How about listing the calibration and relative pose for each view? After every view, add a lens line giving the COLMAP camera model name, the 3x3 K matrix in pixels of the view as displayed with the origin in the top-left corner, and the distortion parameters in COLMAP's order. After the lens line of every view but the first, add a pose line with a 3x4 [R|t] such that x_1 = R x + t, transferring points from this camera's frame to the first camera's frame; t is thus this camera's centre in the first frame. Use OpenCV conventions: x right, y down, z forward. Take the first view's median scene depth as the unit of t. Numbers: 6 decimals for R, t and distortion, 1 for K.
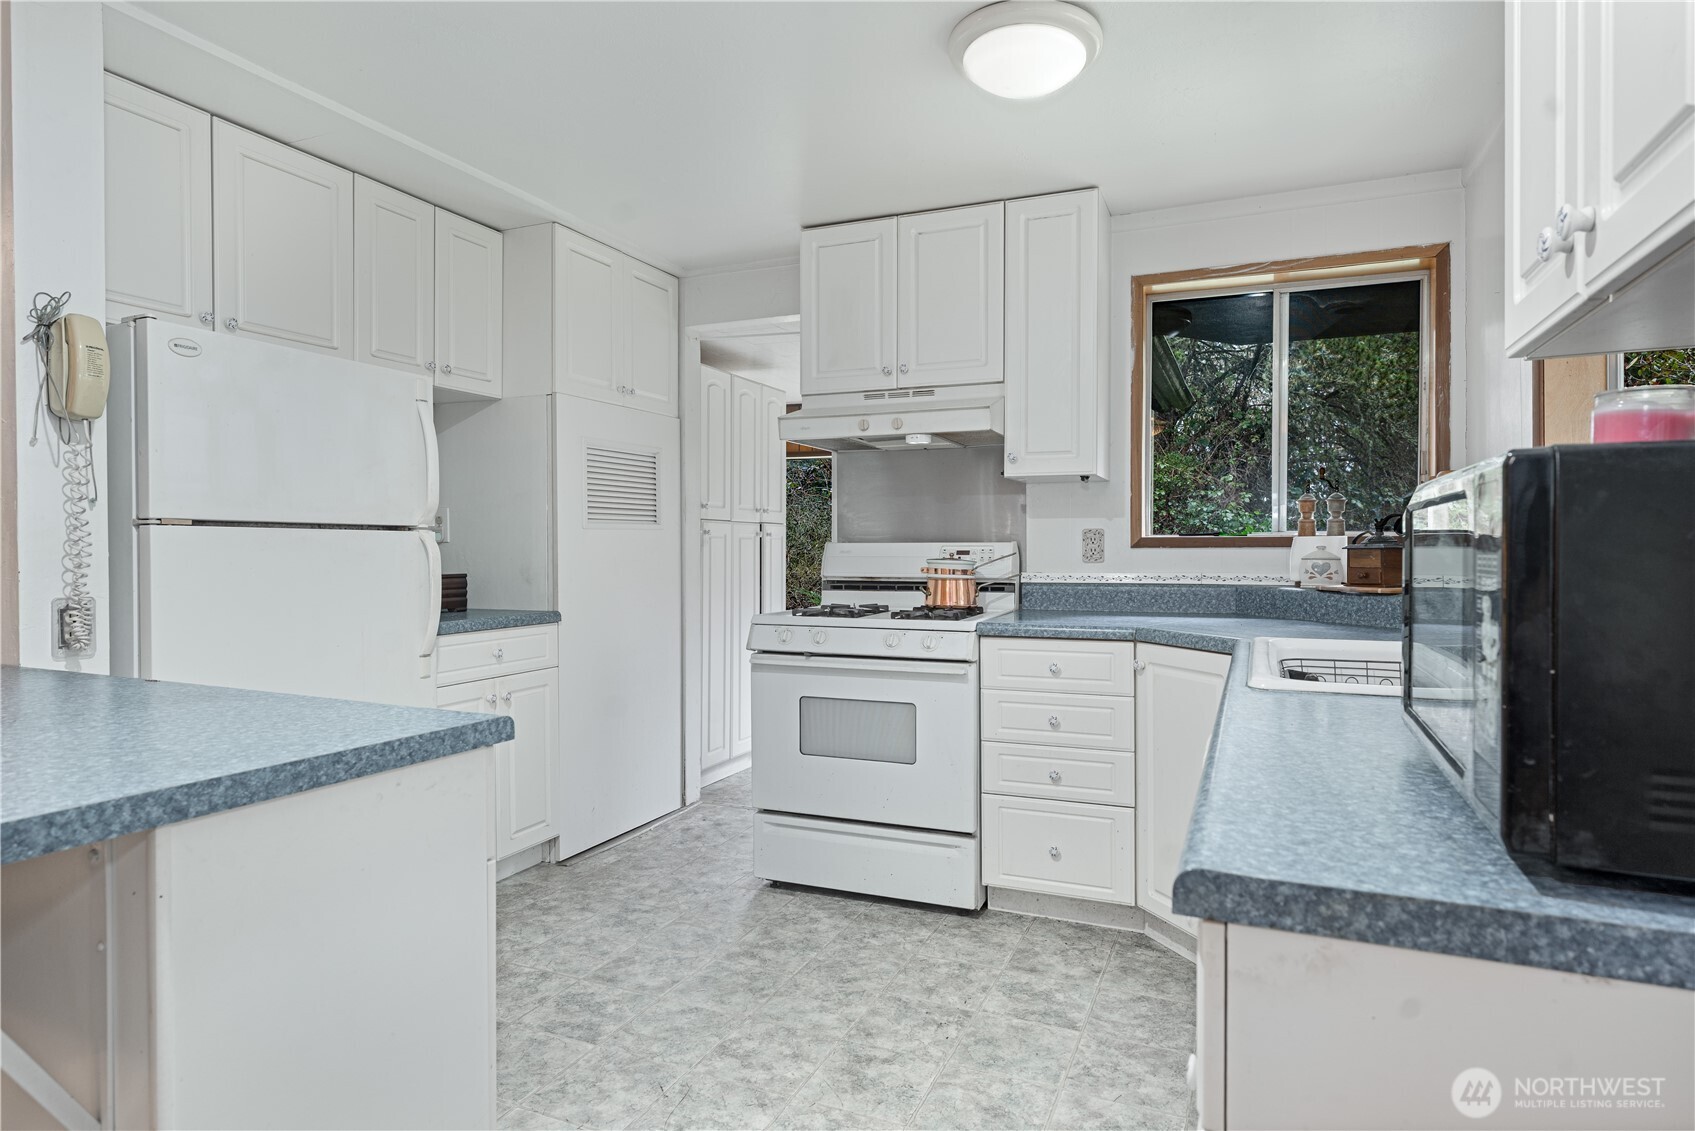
lens RADIAL K [[933.8, 0, 831.8], [0, 933.8, 562.9], [0, 0, 1]] dist [-0.003997, 0.003914]
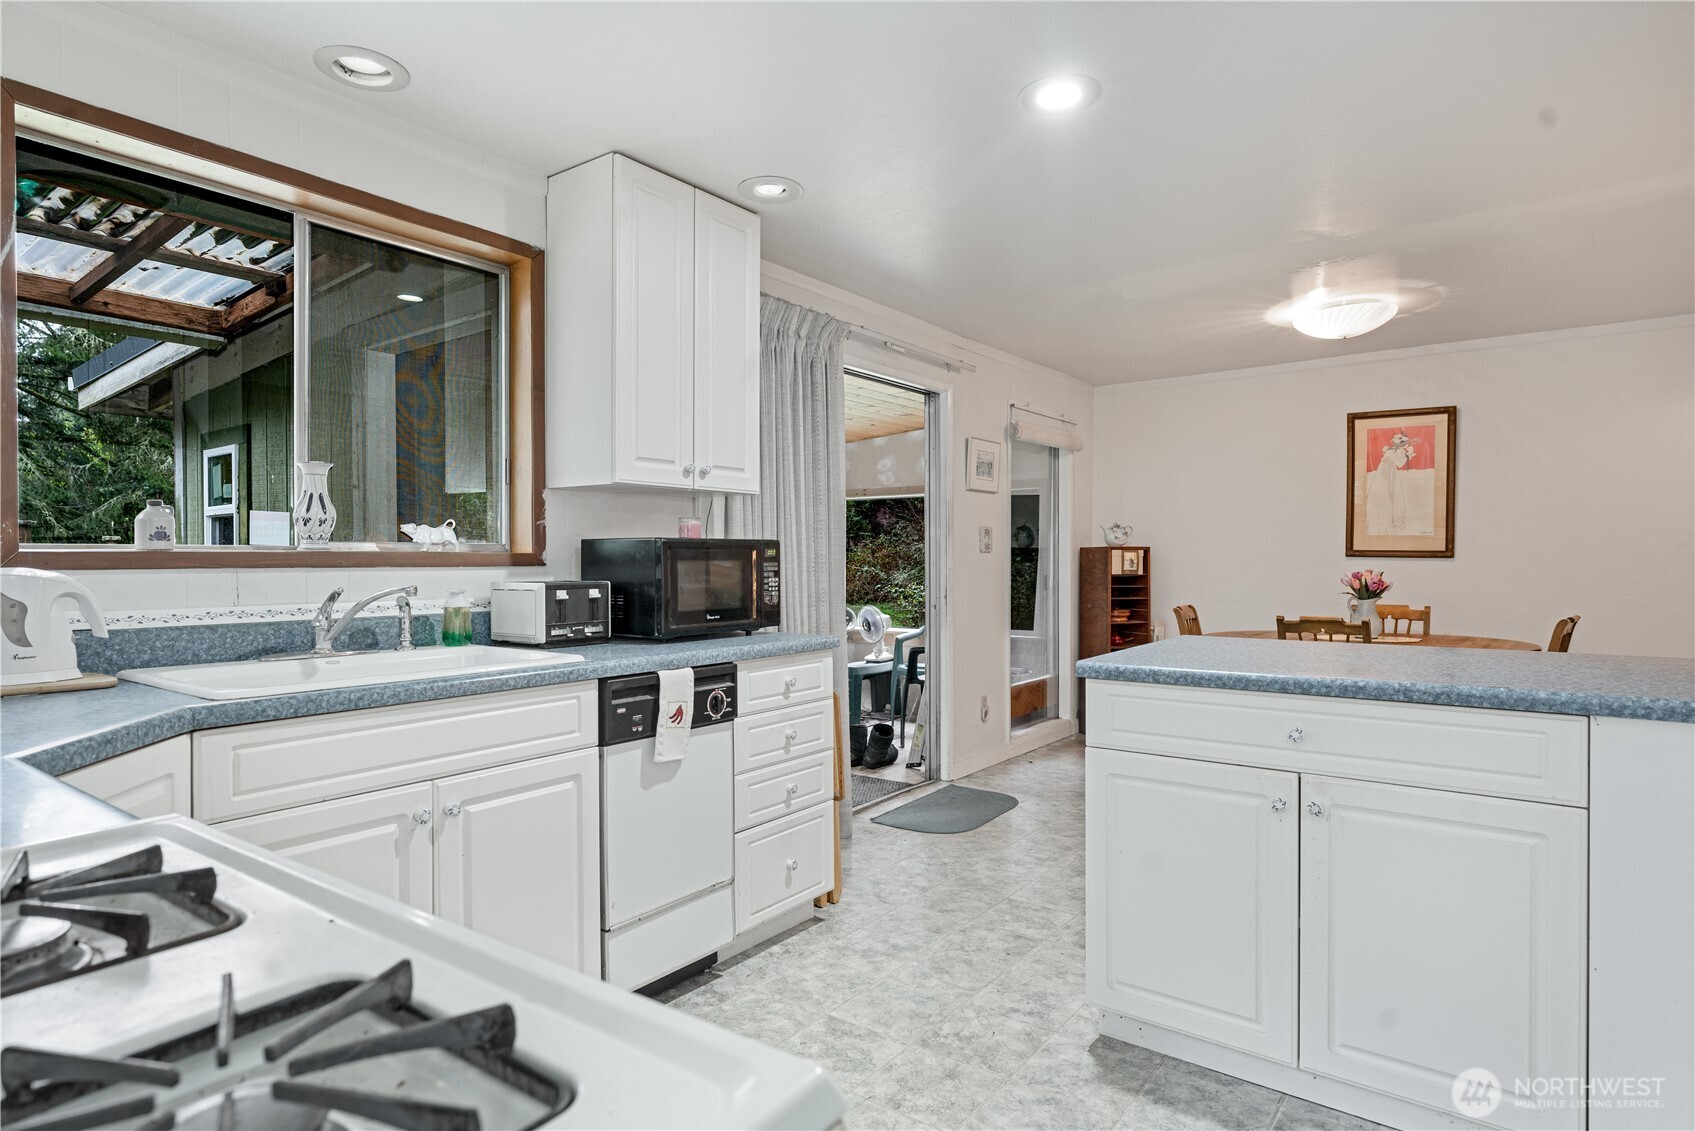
lens RADIAL K [[933.8, 0, 843.4], [0, 933.8, 560.6], [0, 0, 1]] dist [-0.003997, 0.003914]
pose [[-0.978905, 0.009044, 0.204114, -0.252873], [0.012221, 0.999823, 0.014313, -0.037523], [-0.203948, 0.016506, -0.978843, 2.075260]]
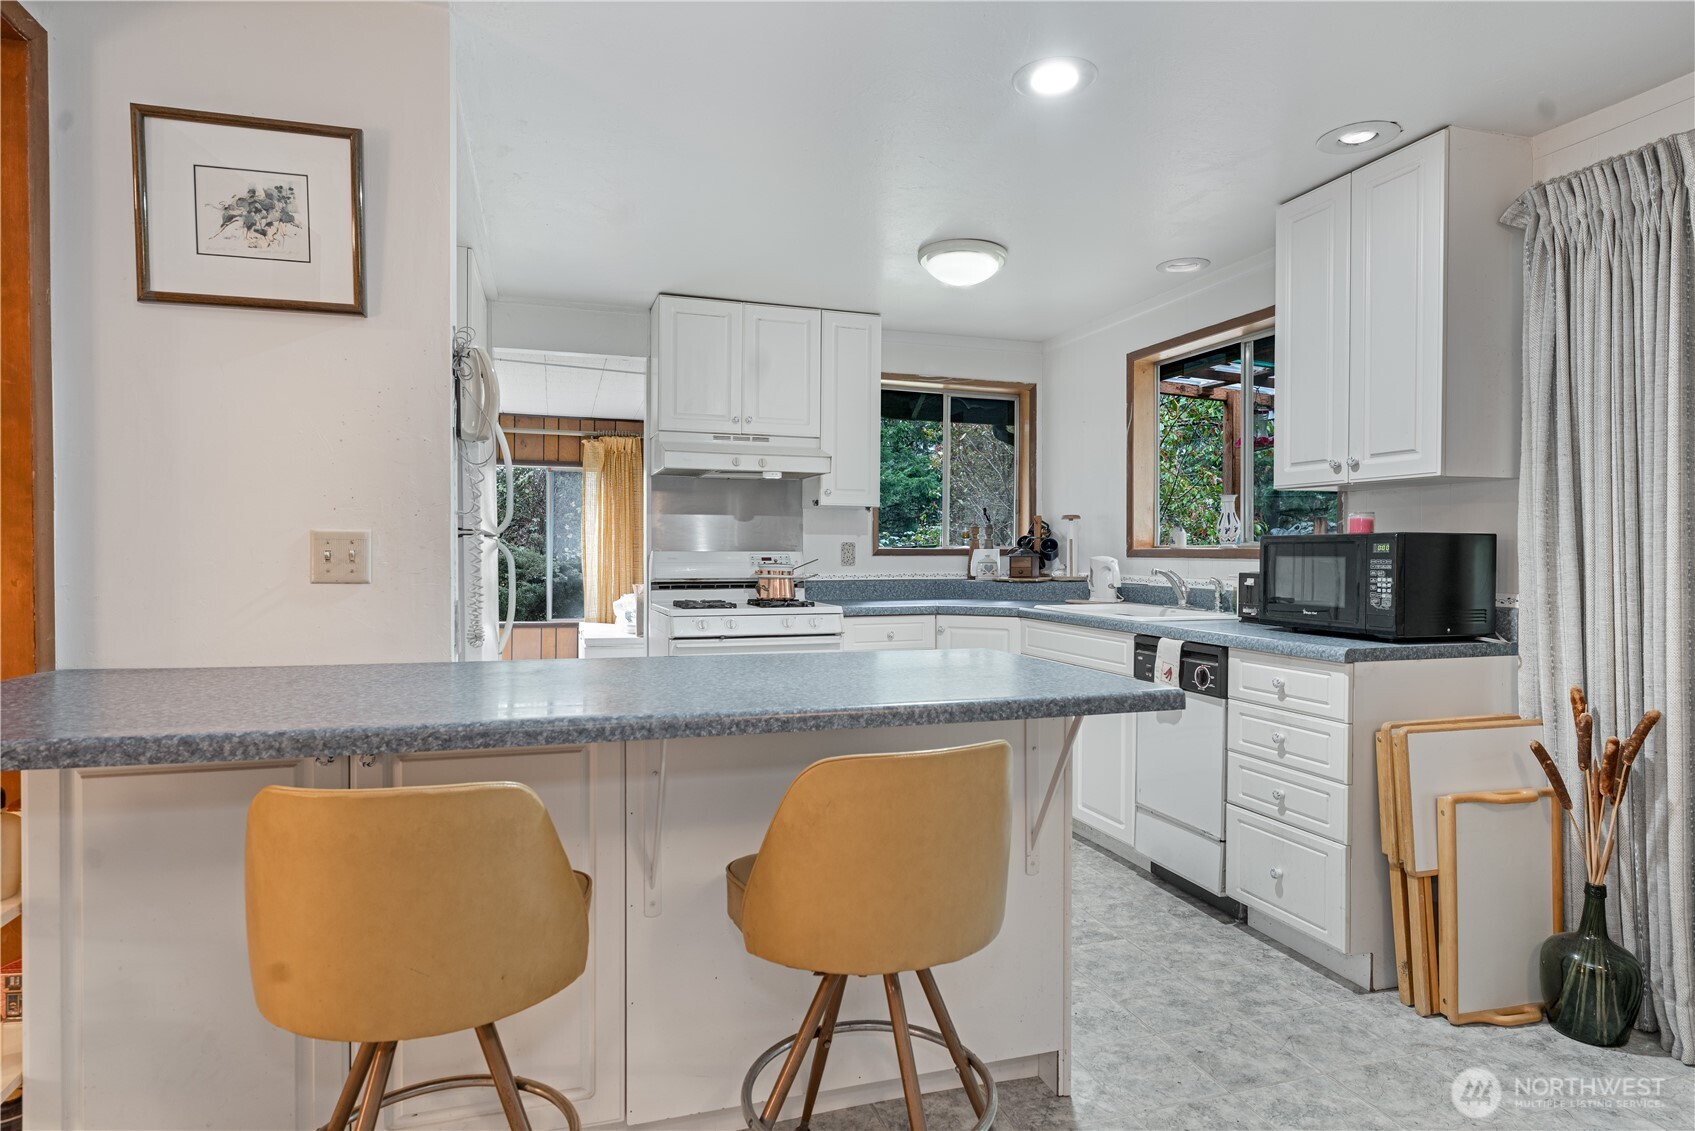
lens RADIAL K [[933.8, 0, 835.4], [0, 933.8, 557.8], [0, 0, 1]] dist [-0.003997, 0.003914]
pose [[0.743449, 0.004475, 0.668778, -1.028358], [0.000151, 0.999976, -0.006858, -0.014940], [-0.668793, 0.005200, 0.743431, 0.596021]]
